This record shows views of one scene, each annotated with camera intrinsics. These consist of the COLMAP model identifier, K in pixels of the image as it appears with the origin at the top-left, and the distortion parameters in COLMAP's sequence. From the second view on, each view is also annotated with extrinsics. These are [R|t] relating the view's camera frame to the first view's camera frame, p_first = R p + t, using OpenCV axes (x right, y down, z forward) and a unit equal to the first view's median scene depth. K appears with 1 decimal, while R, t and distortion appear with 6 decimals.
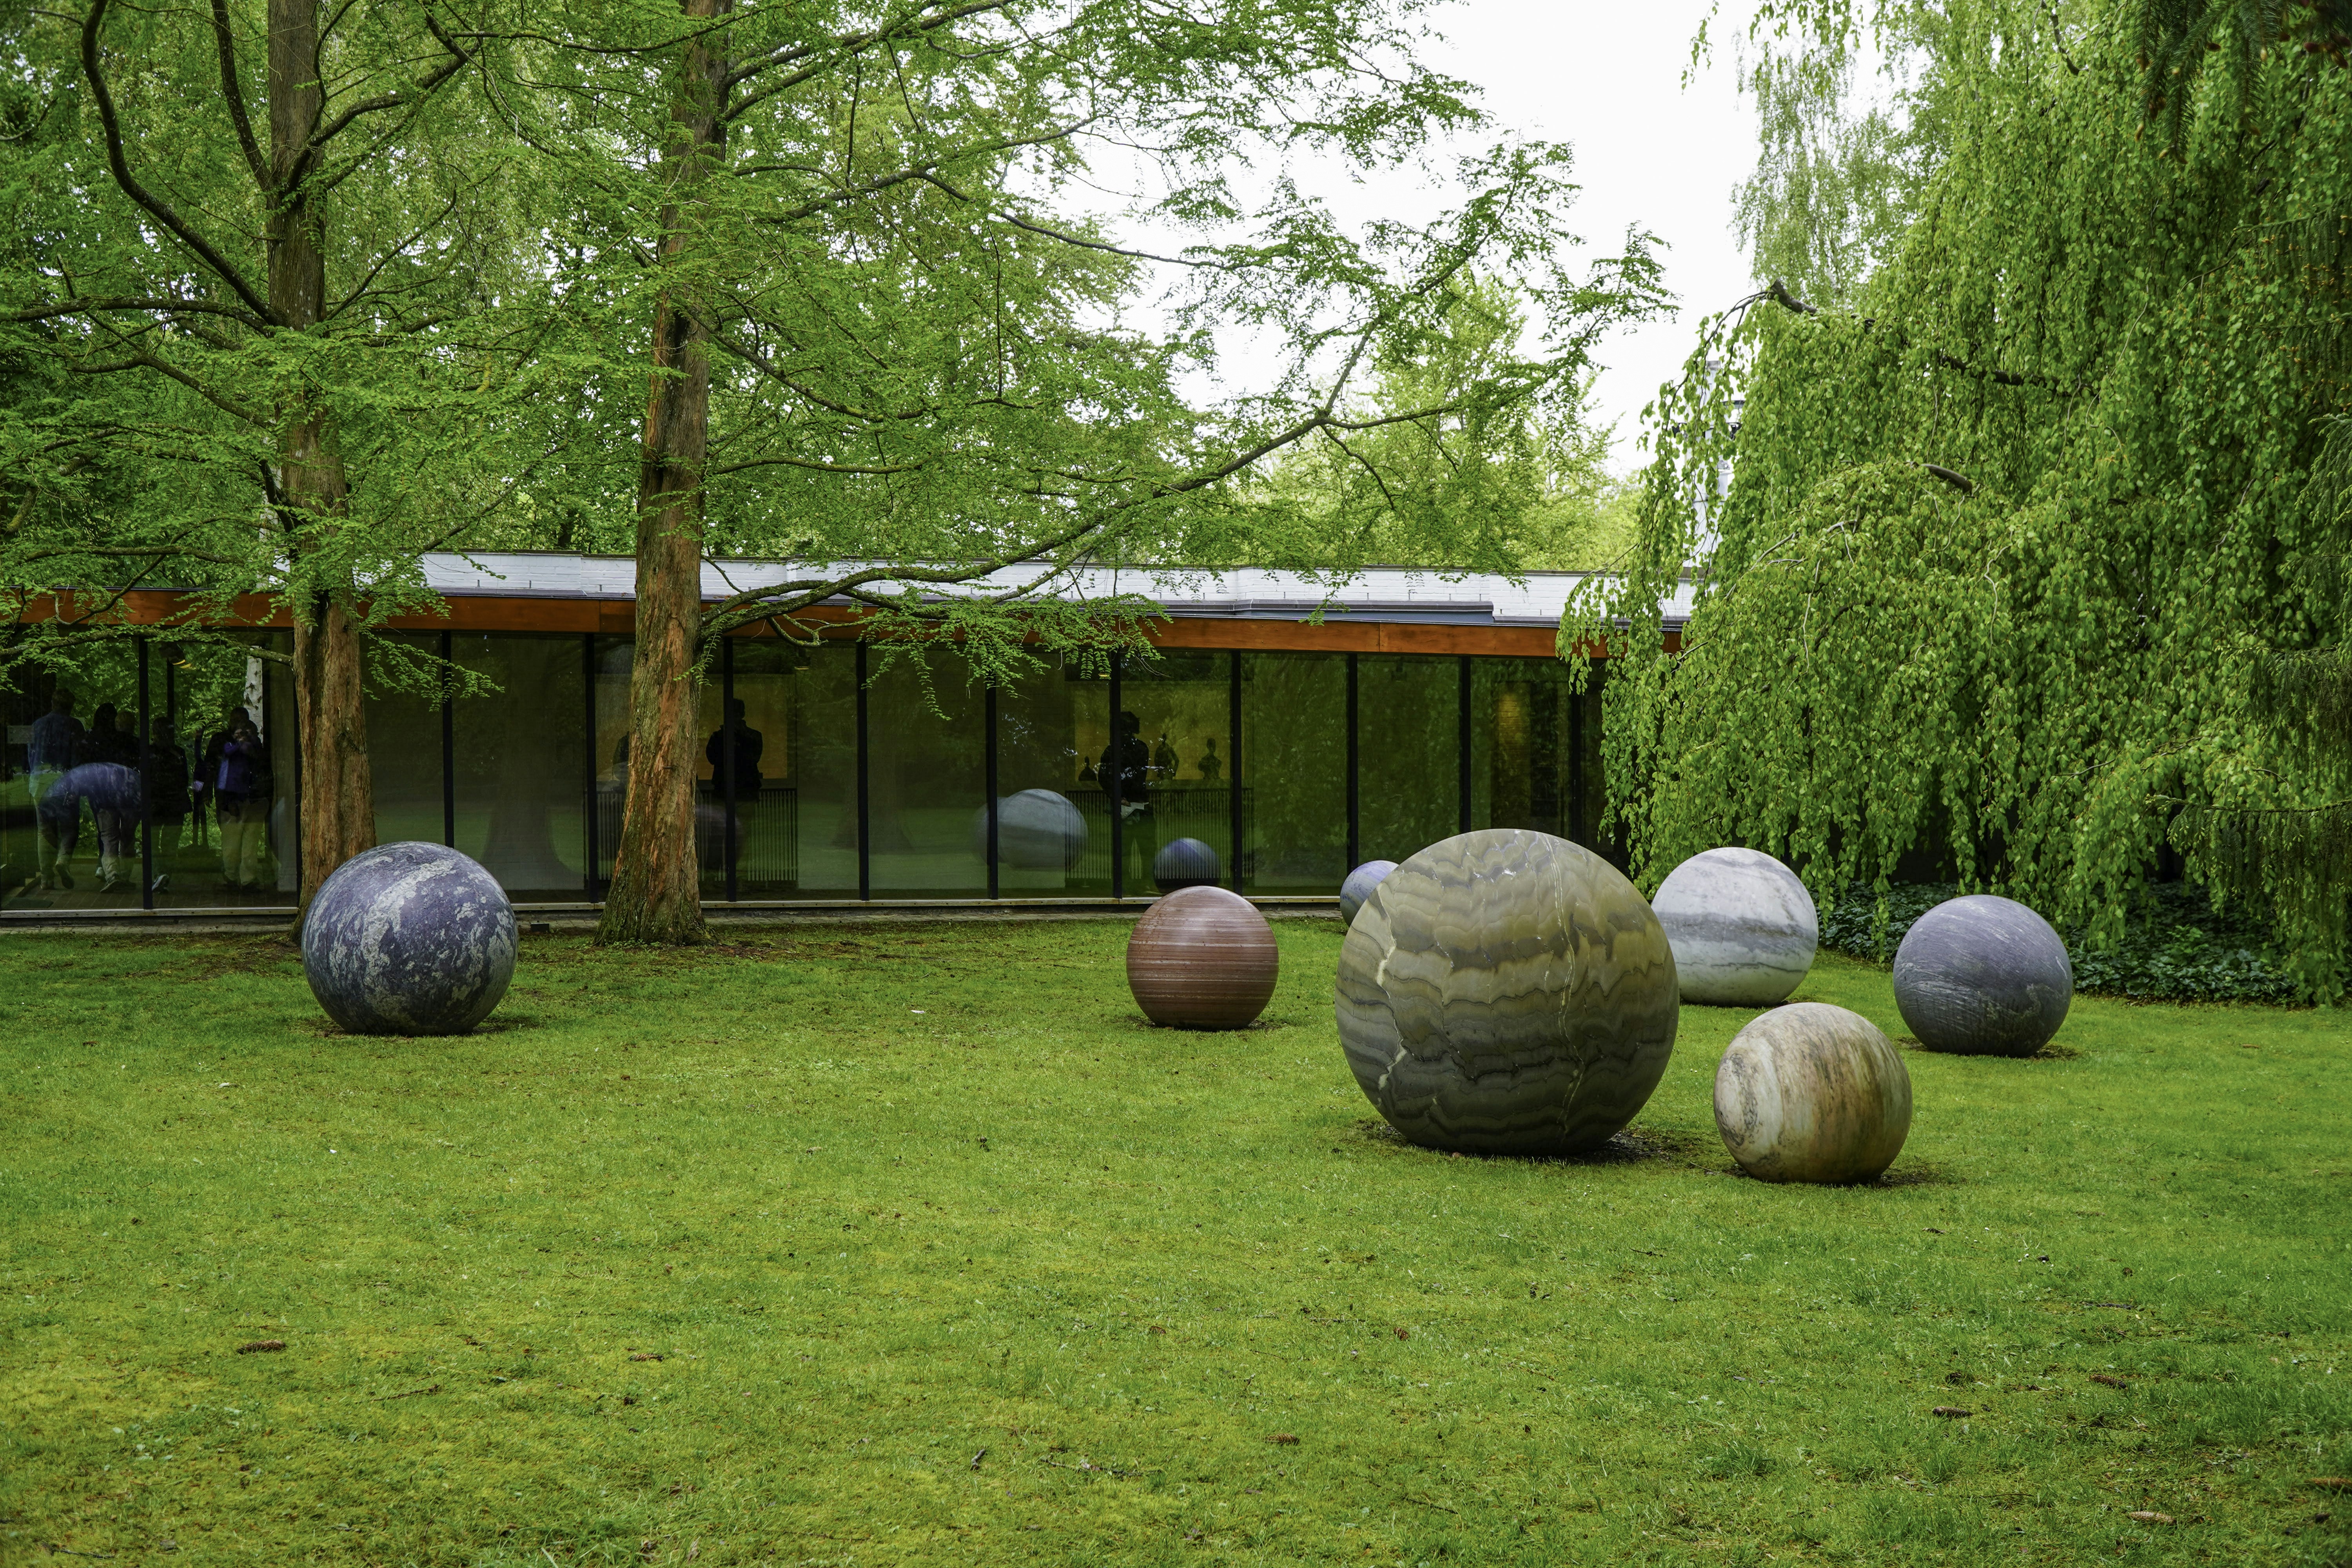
lens RADIAL K [[2555.3, 0, 1176.0], [0, 2555.3, 784.0], [0, 0, 1]] dist [0.077539, -0.273002]
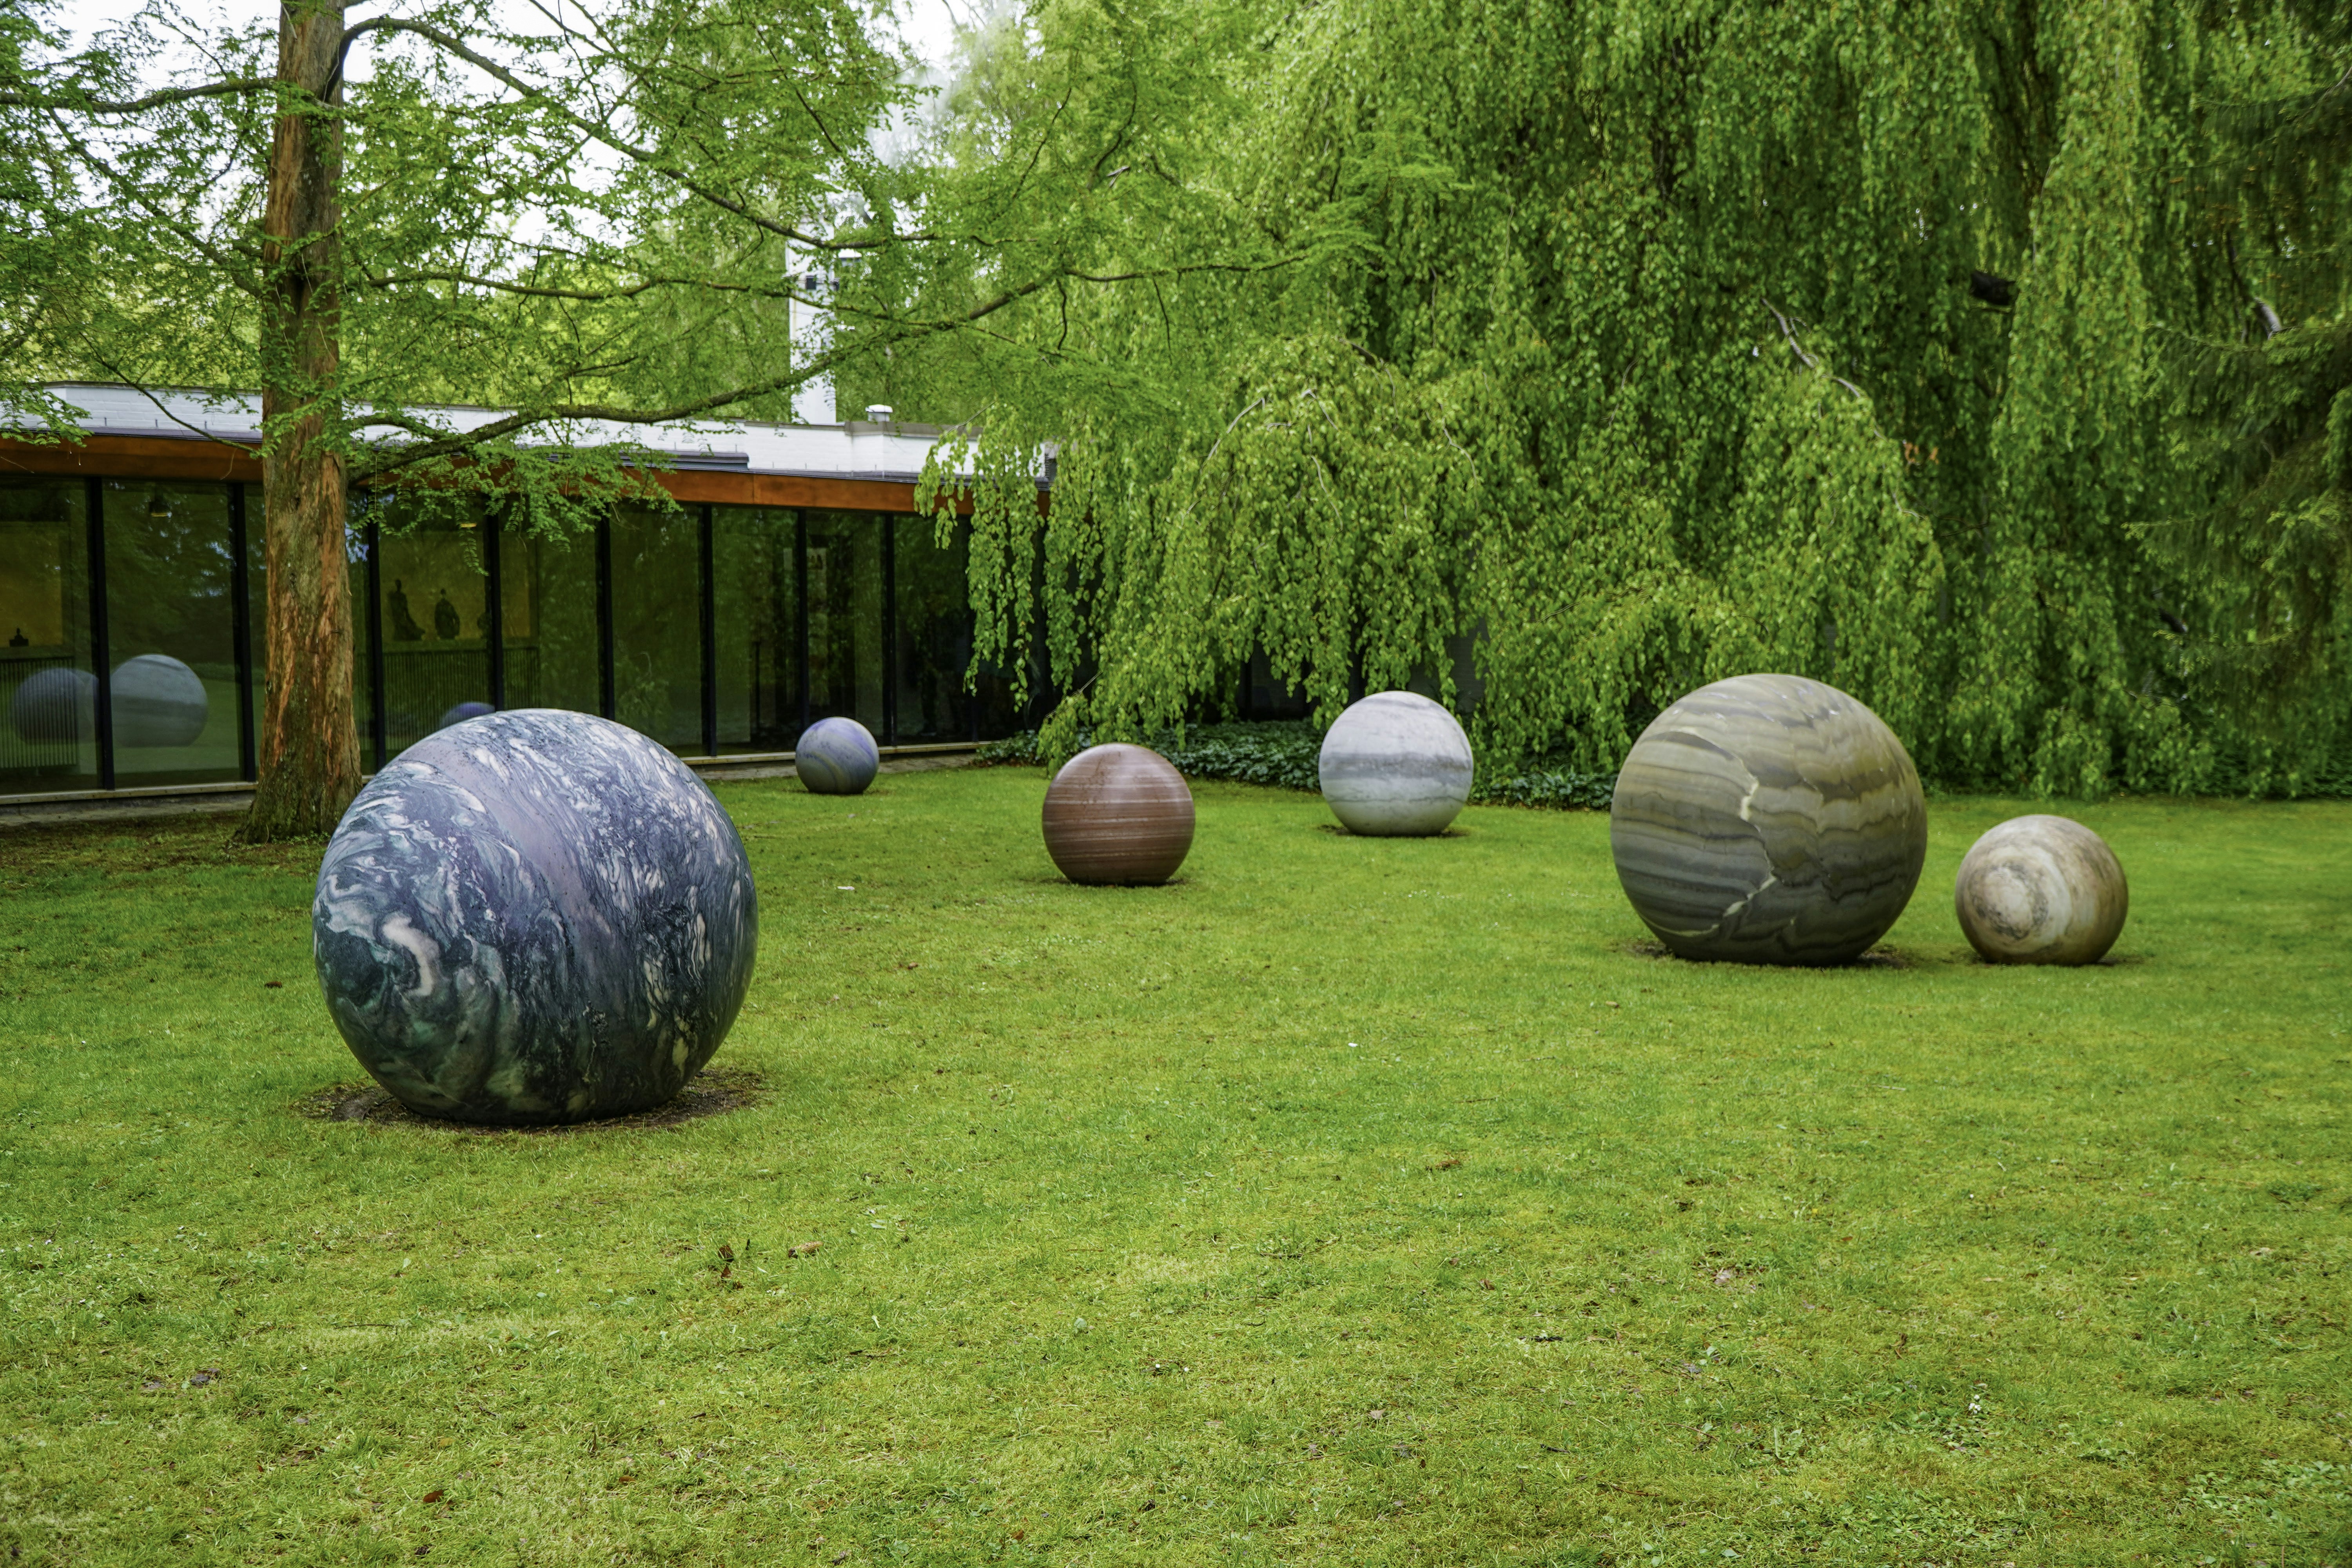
lens RADIAL K [[2555.3, 0, 1176.0], [0, 2555.3, 784.0], [0, 0, 1]] dist [0.077539, -0.273002]
pose [[0.852385, -0.044929, 0.520981, -0.374634], [0.014945, 0.997988, 0.061613, -0.003876], [-0.522701, -0.044732, 0.851342, 0.109339]]
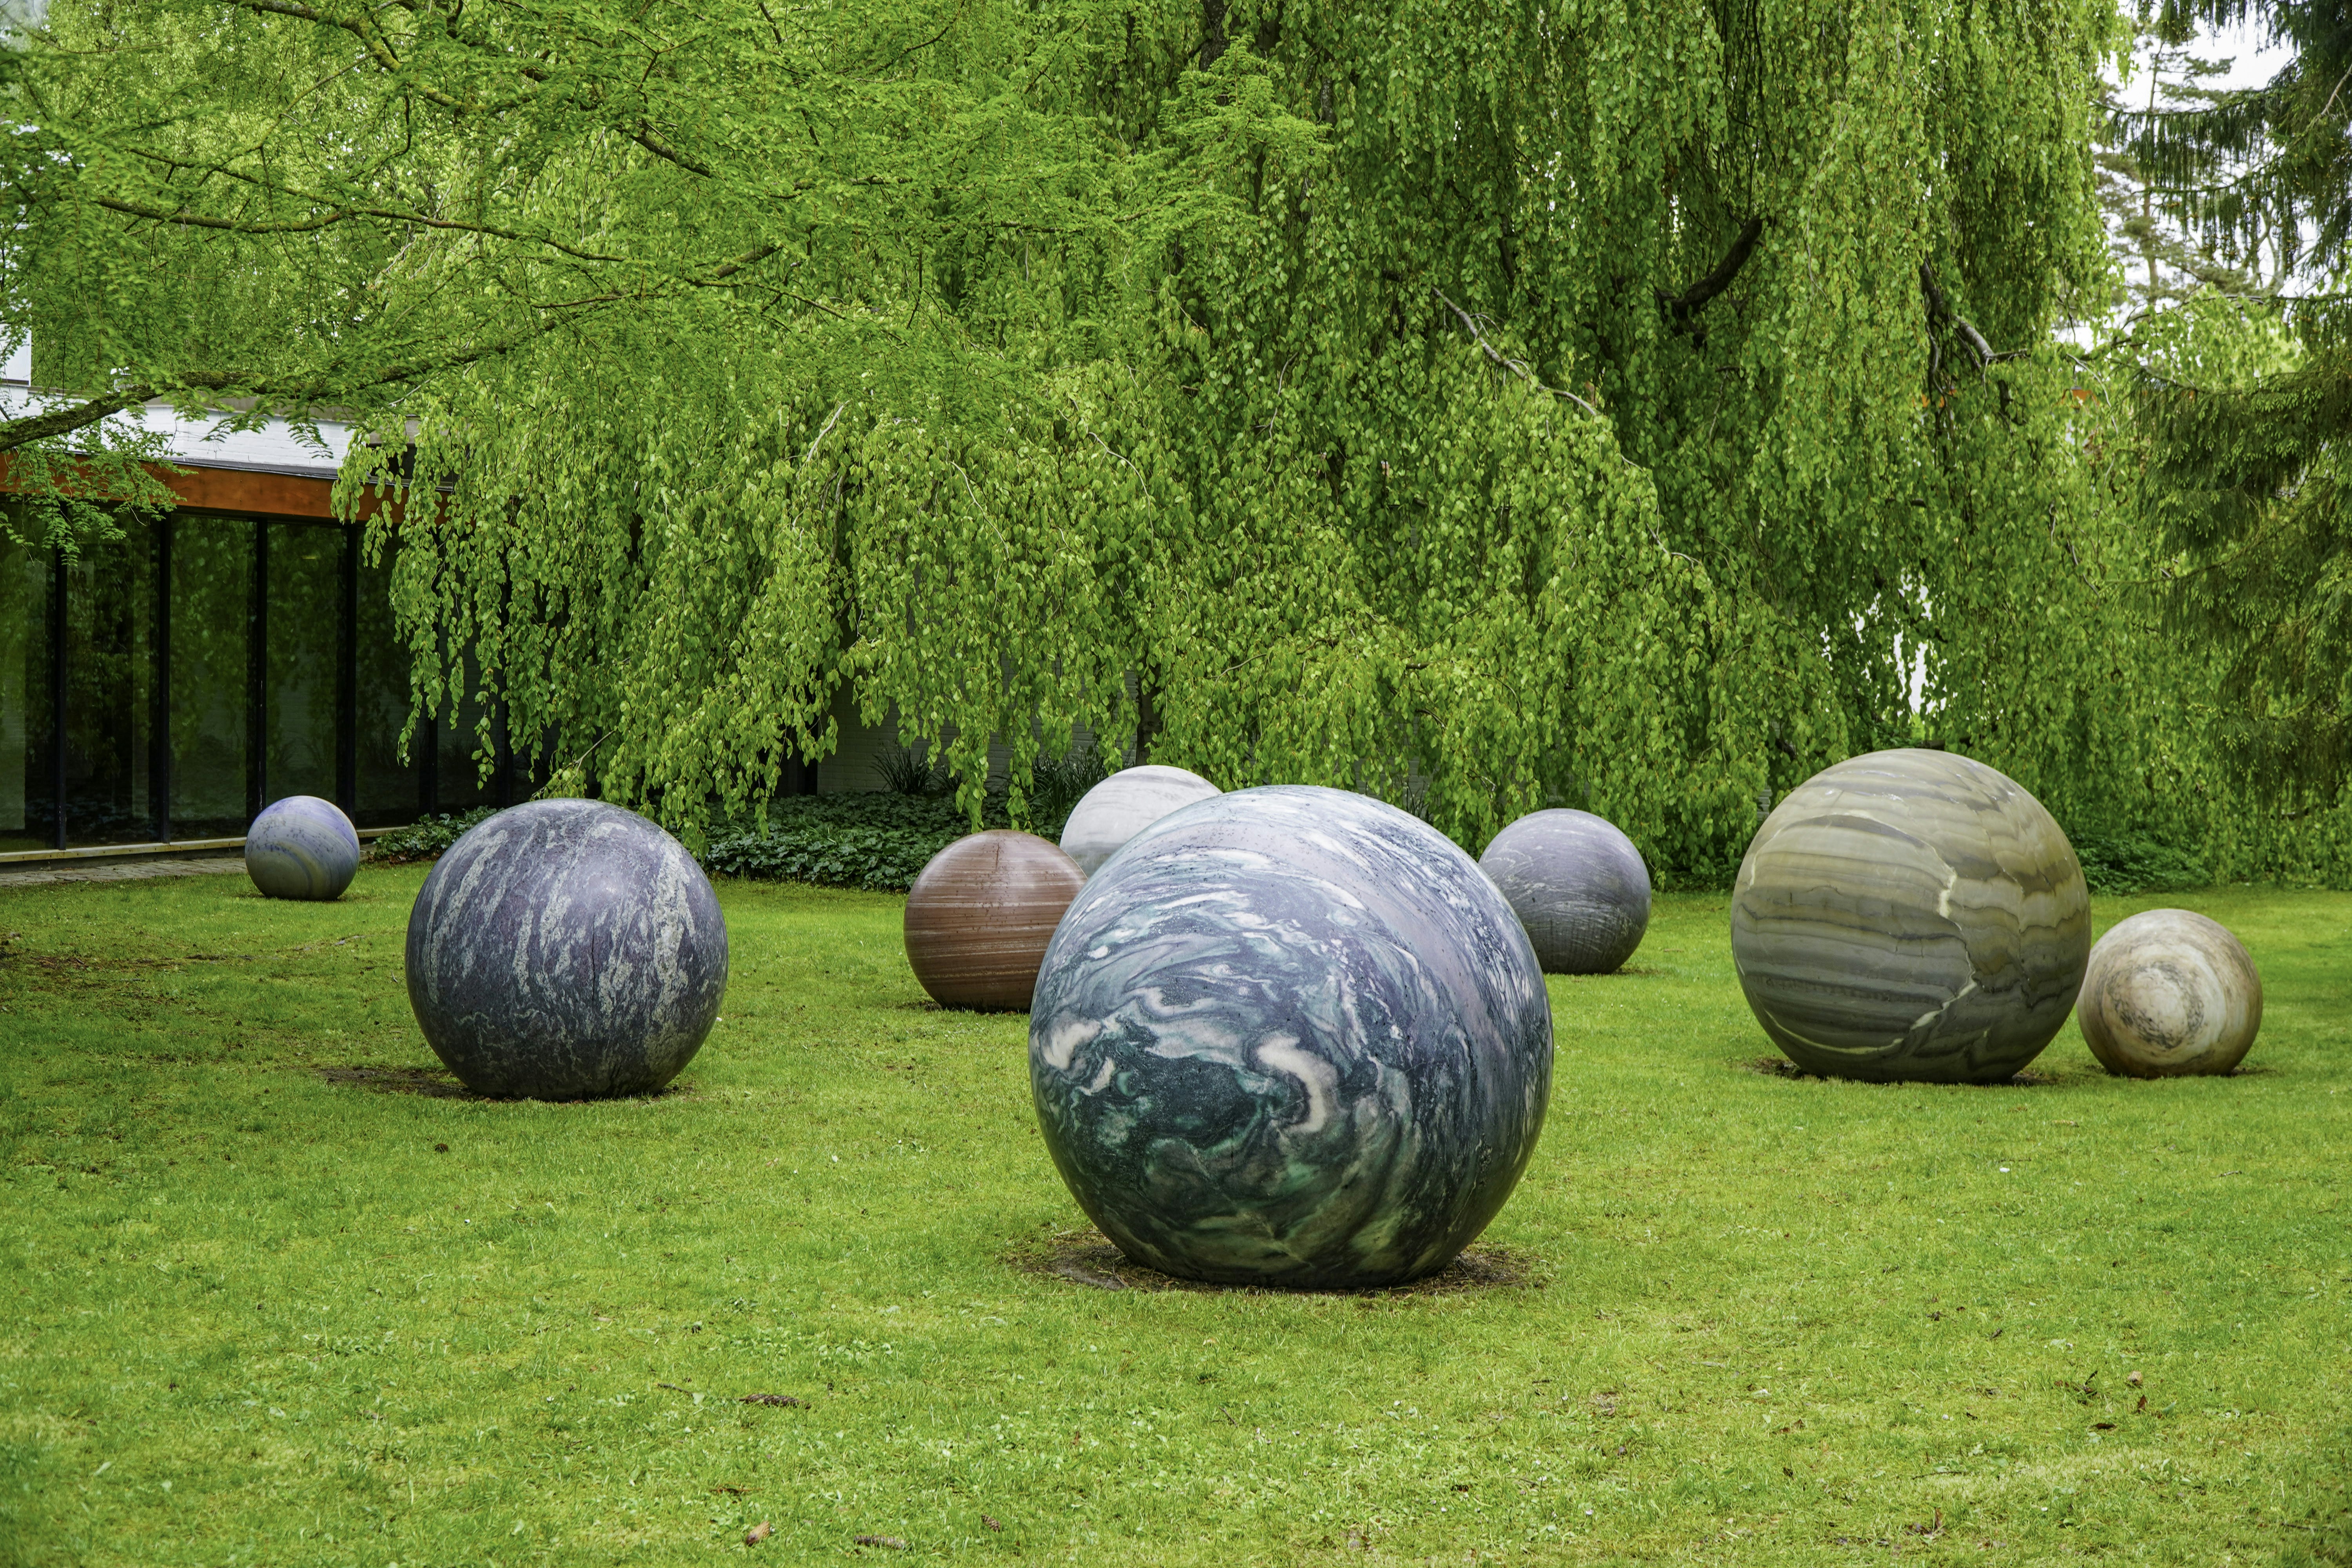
lens RADIAL K [[3435.0, 0, 1176.0], [0, 3435.0, 784.0], [0, 0, 1]] dist [0.005200, -0.774858]
pose [[0.645403, -0.026211, 0.763392, -0.576664], [0.000528, 0.999426, 0.033869, -0.007101], [-0.763842, -0.021456, 0.645046, 0.218663]]
